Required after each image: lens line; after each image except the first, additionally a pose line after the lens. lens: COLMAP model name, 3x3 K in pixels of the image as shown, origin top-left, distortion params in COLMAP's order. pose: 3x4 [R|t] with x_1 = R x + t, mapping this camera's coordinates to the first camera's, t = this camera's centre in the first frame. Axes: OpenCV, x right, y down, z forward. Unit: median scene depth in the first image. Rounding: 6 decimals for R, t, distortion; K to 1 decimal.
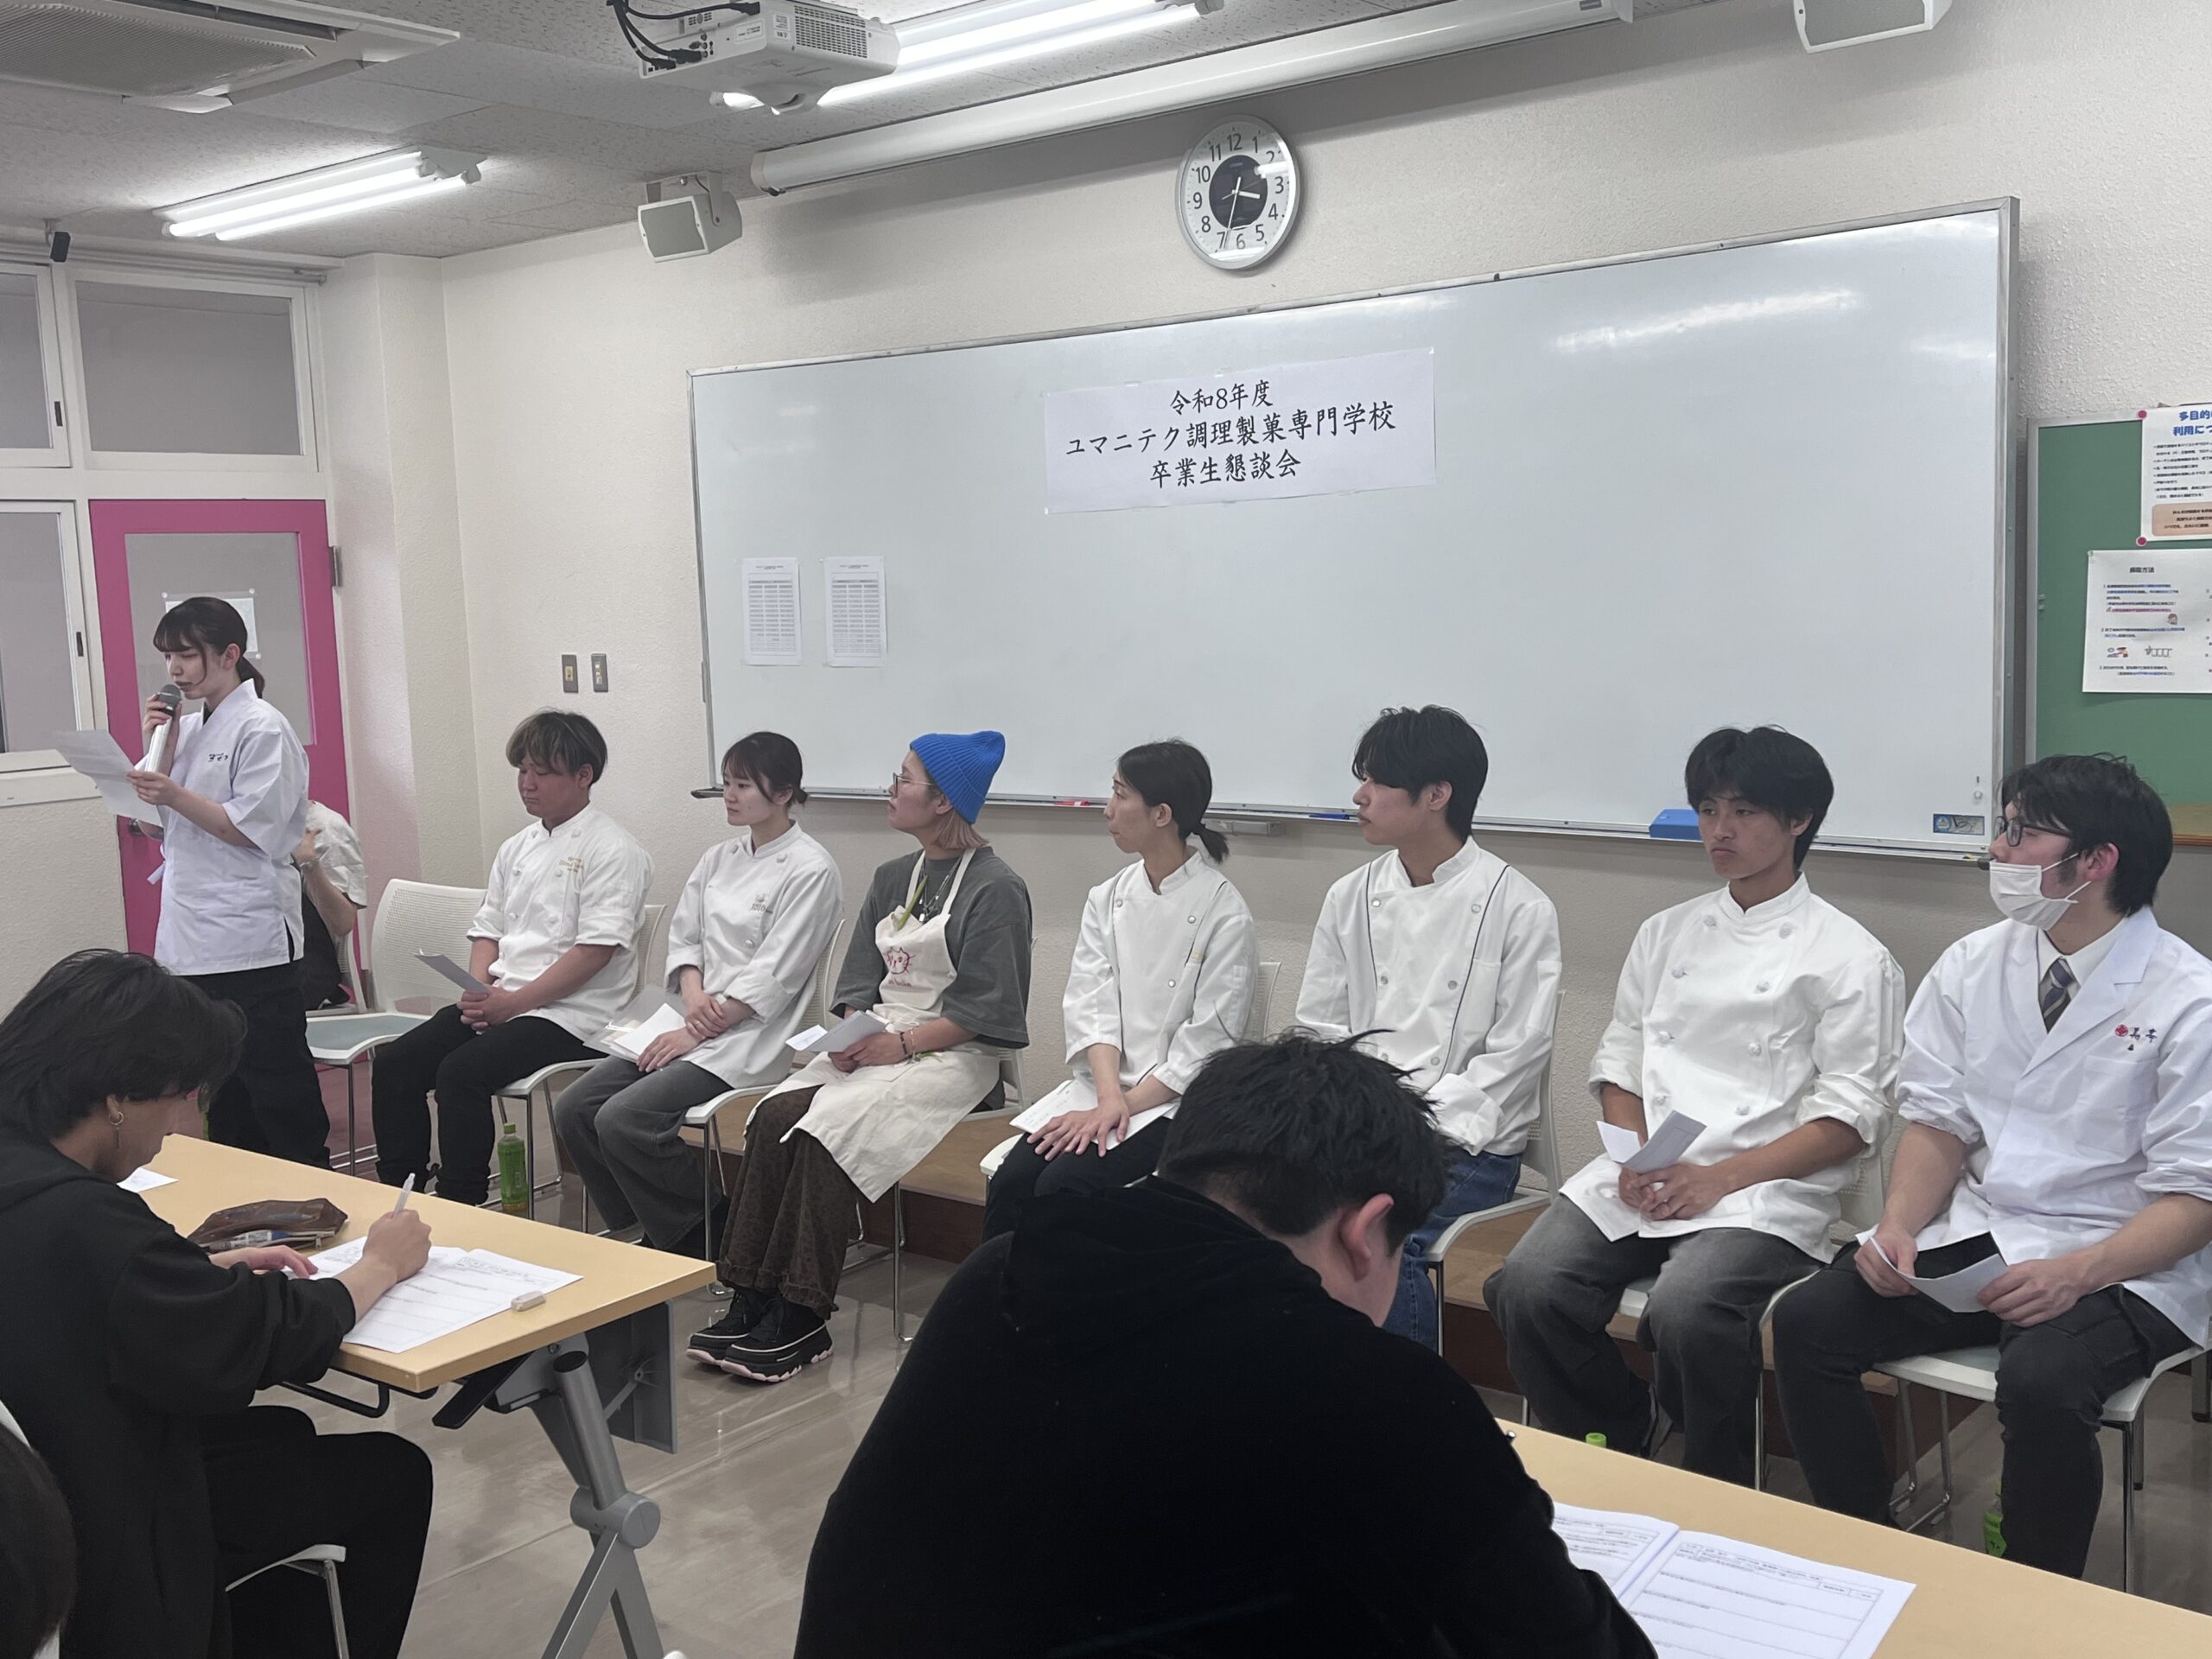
lens RADIAL K [[2214.4, 0, 1106.1], [0, 2214.4, 705.5], [0, 0, 1]] dist [0.009220, 0.006538]
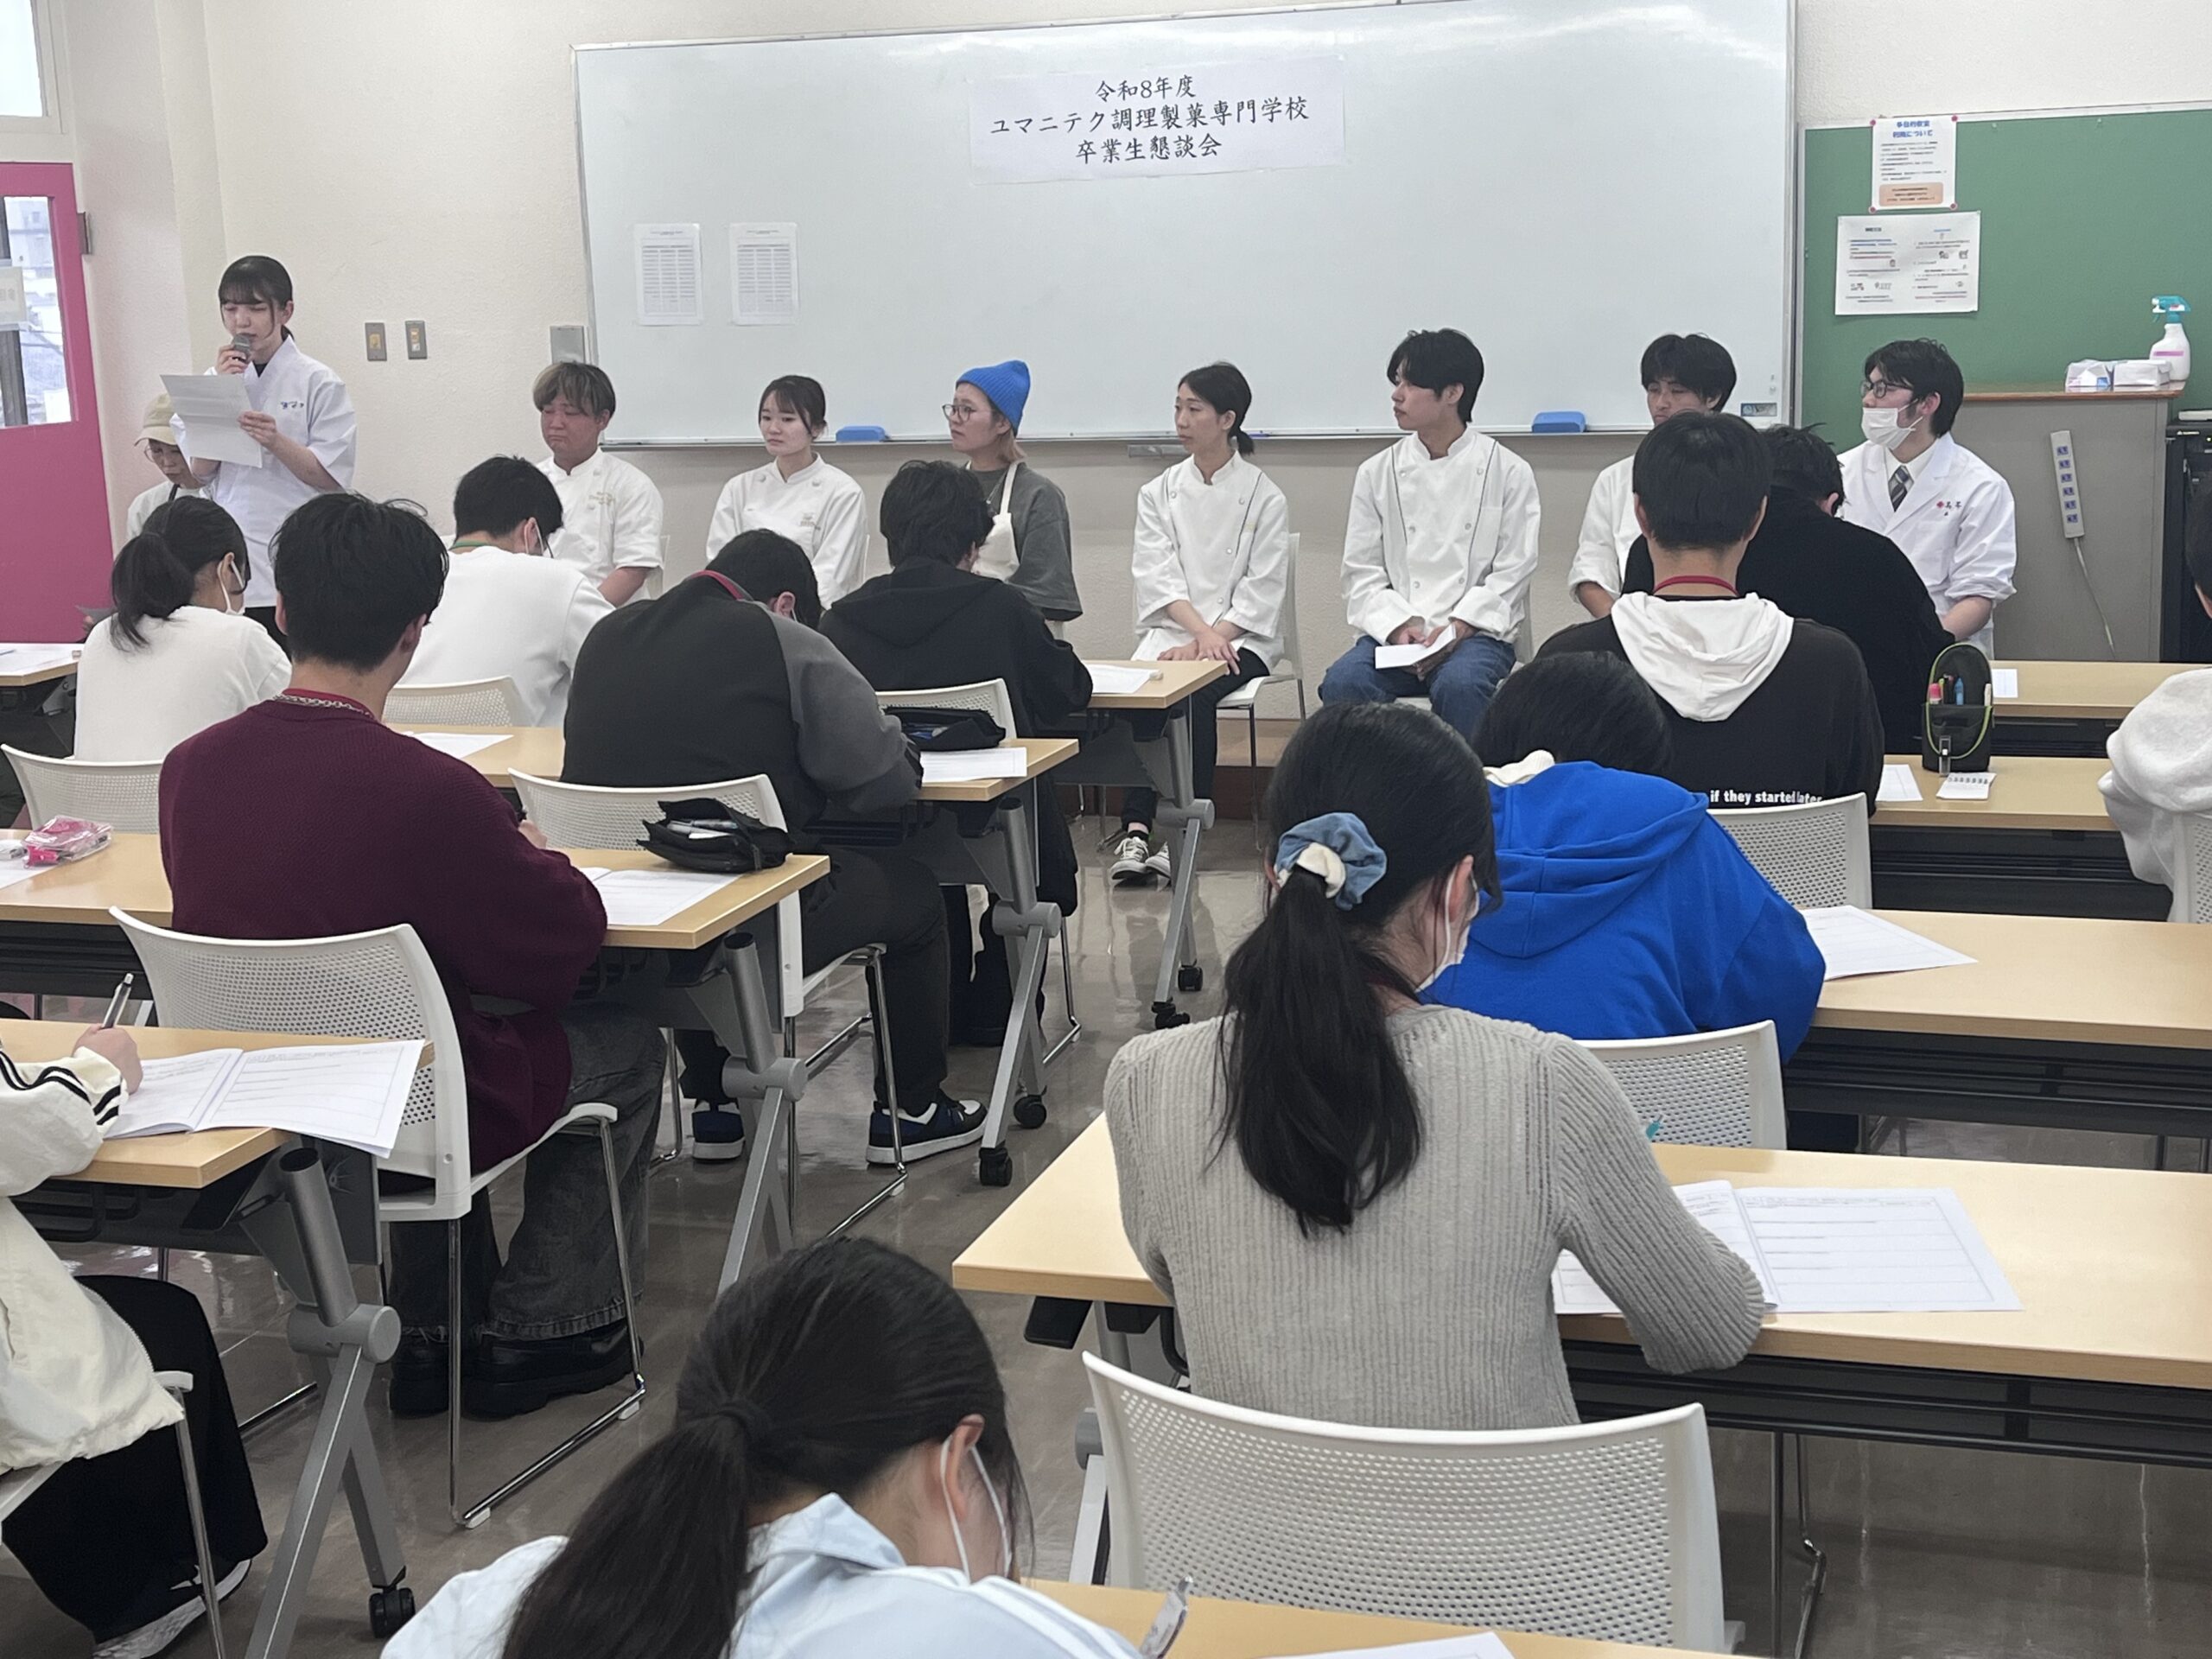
lens RADIAL K [[2922.4, 0, 1106.0], [0, 2922.4, 829.5], [0, 0, 1]] dist [-0.001963, 0.134502]
pose [[0.925051, -0.073651, 0.372634, -0.733559], [0.024847, 0.990654, 0.134120, 0.058315], [-0.379029, -0.114809, 0.918235, -0.622449]]
